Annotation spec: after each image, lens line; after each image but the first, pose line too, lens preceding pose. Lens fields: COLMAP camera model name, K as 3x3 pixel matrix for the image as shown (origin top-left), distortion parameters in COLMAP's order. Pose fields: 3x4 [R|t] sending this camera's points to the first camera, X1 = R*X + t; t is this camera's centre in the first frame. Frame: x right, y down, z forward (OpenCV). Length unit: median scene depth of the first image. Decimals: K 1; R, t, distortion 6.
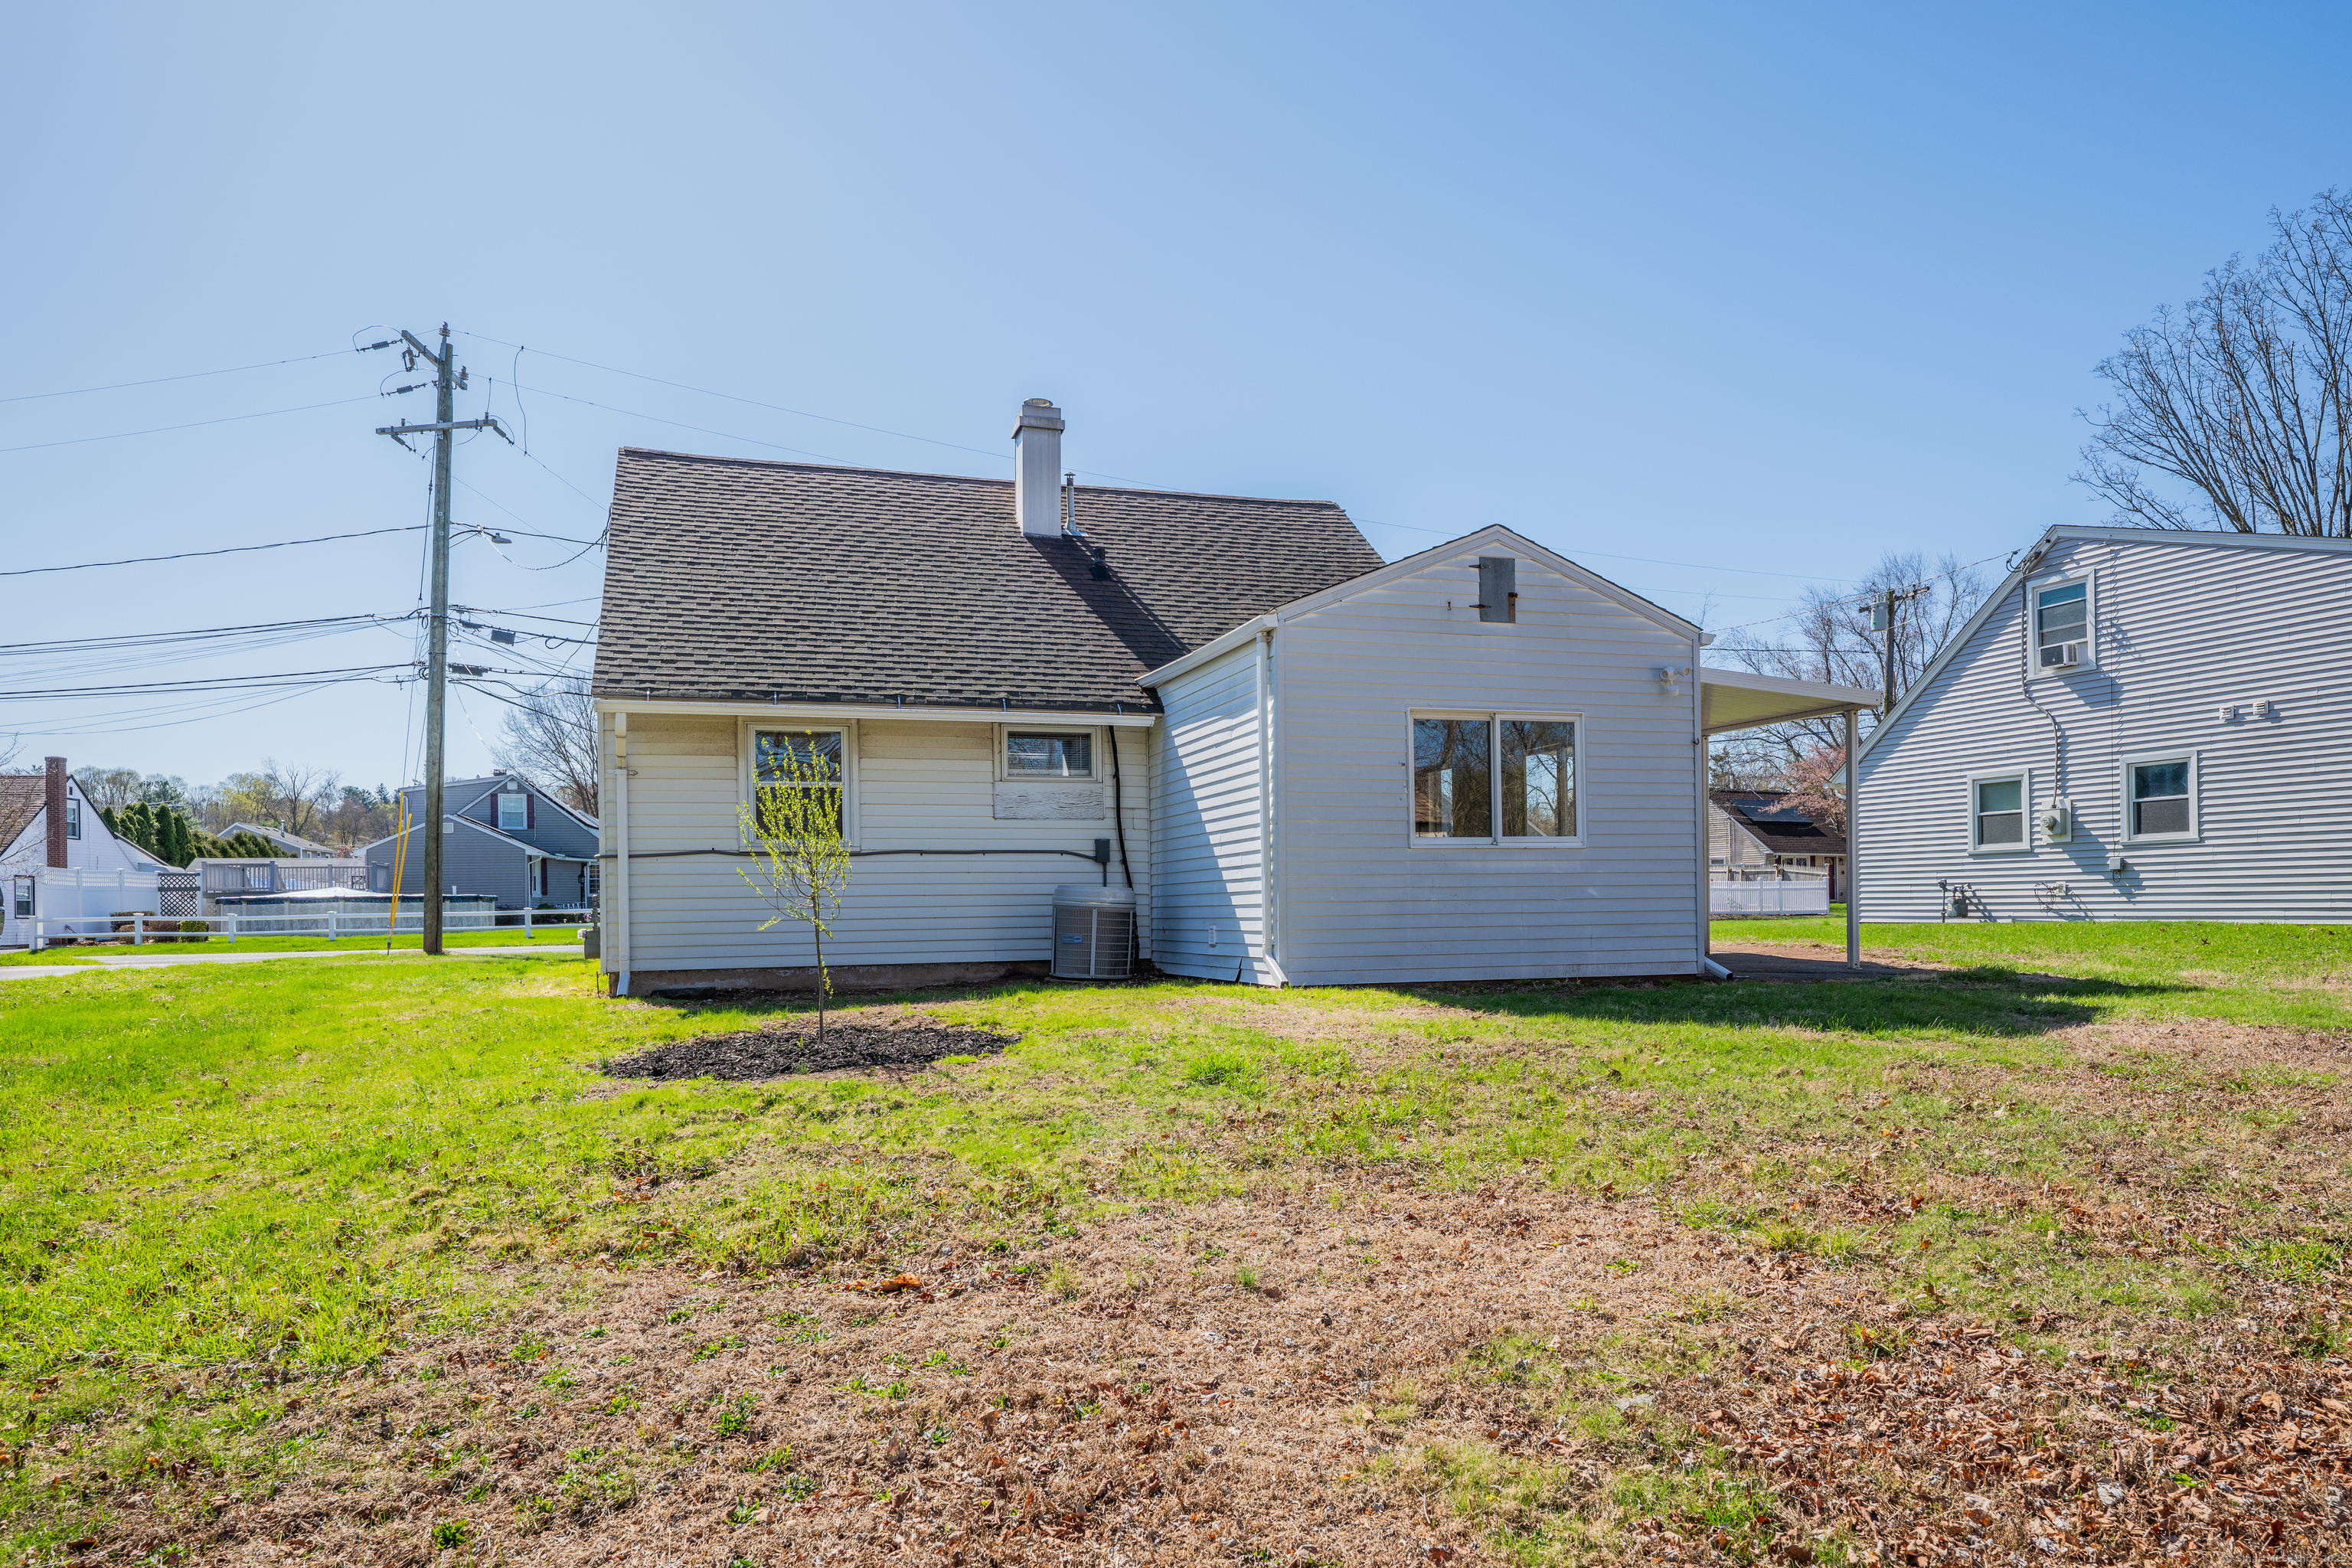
lens RADIAL K [[1409.4, 0, 1200.2], [0, 1409.4, 891.1], [0, 0, 1]] dist [-0.000977, 0.005674]
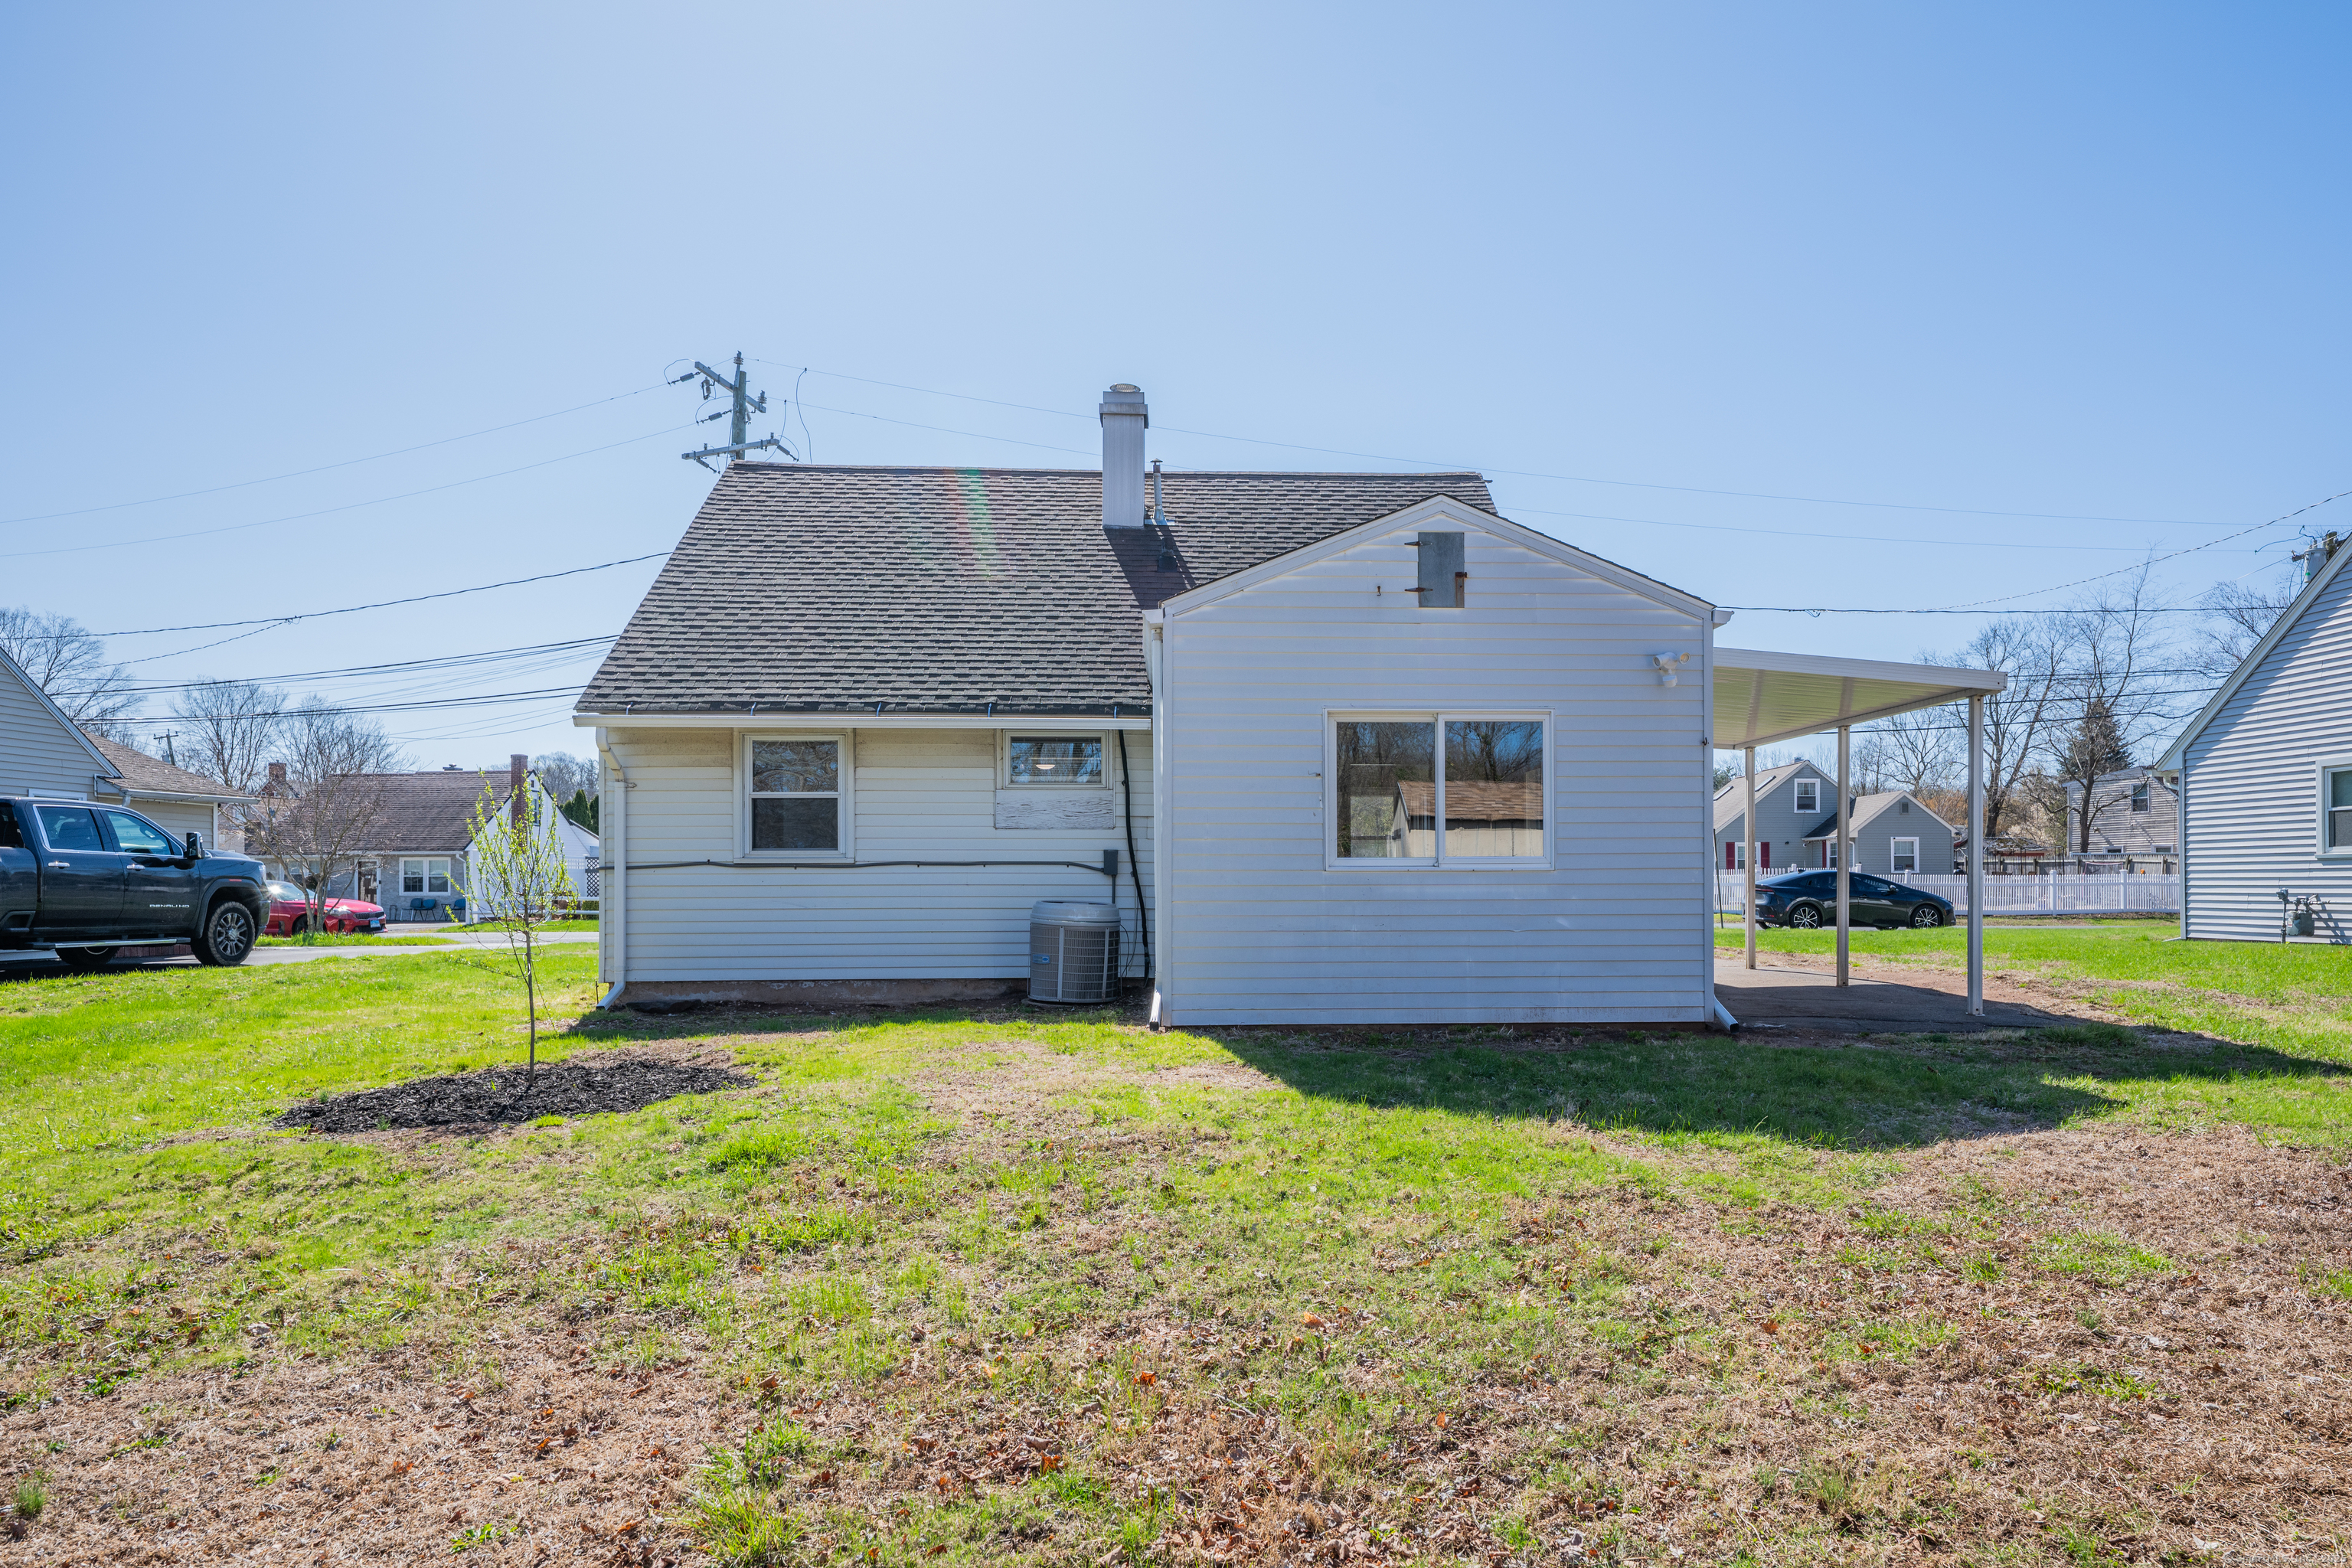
lens RADIAL K [[1409.4, 0, 1278.6], [0, 1409.4, 870.3], [0, 0, 1]] dist [-0.000977, 0.005674]
pose [[0.971395, 0.007905, -0.237338, 0.265322], [-0.008066, 0.999967, 0.000293, -0.024764], [0.237332, 0.001630, 0.971427, 0.117815]]
